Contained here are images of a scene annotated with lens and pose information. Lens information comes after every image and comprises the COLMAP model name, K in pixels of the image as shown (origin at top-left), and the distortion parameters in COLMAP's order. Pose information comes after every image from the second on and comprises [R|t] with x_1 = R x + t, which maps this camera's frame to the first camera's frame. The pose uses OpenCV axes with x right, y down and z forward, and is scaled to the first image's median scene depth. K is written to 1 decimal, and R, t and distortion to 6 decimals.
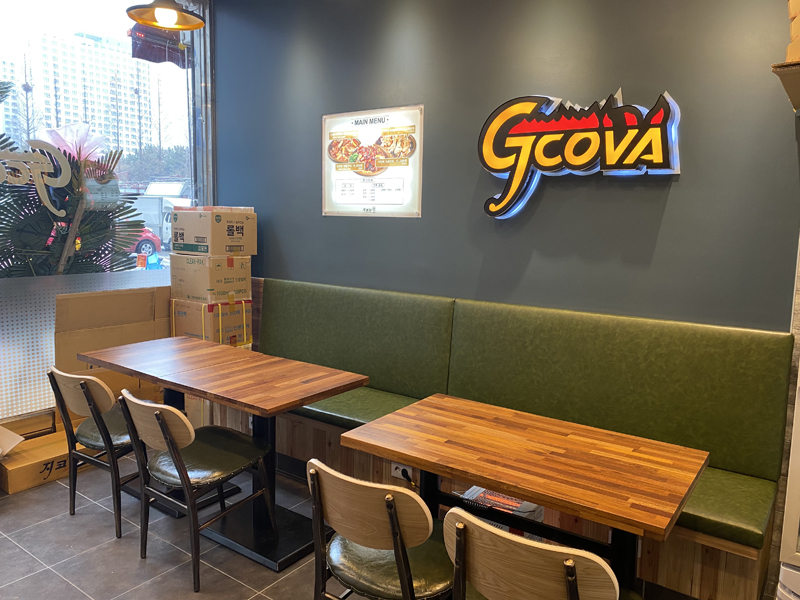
lens RADIAL K [[599.0, 0, 400.0], [0, 599.0, 300.0], [0, 0, 1]] dist [0.035606, -0.009424]
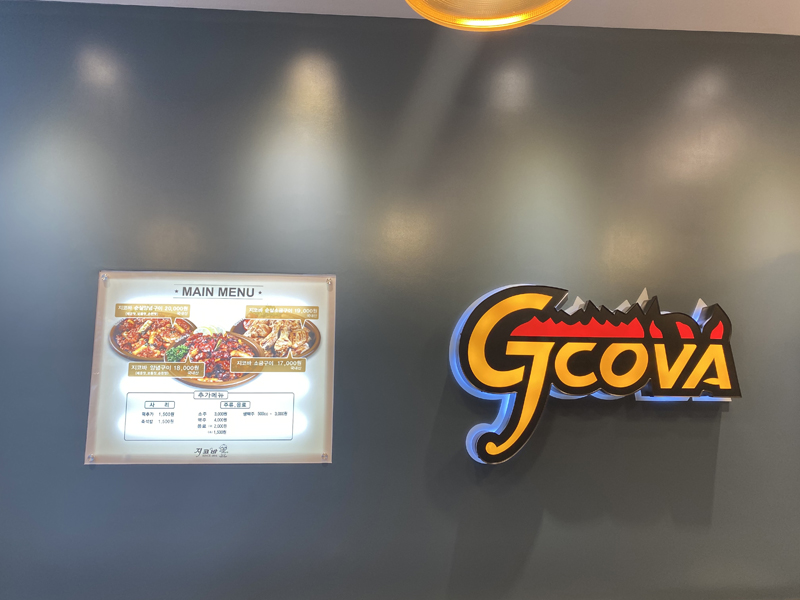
lens RADIAL K [[599.0, 0, 400.0], [0, 599.0, 300.0], [0, 0, 1]] dist [0.035606, -0.009424]
pose [[0.770039, 0.063951, 0.634784, -0.289128], [0.096604, 0.971804, -0.215091, -0.159545], [-0.630641, 0.226951, 0.742149, 0.499914]]
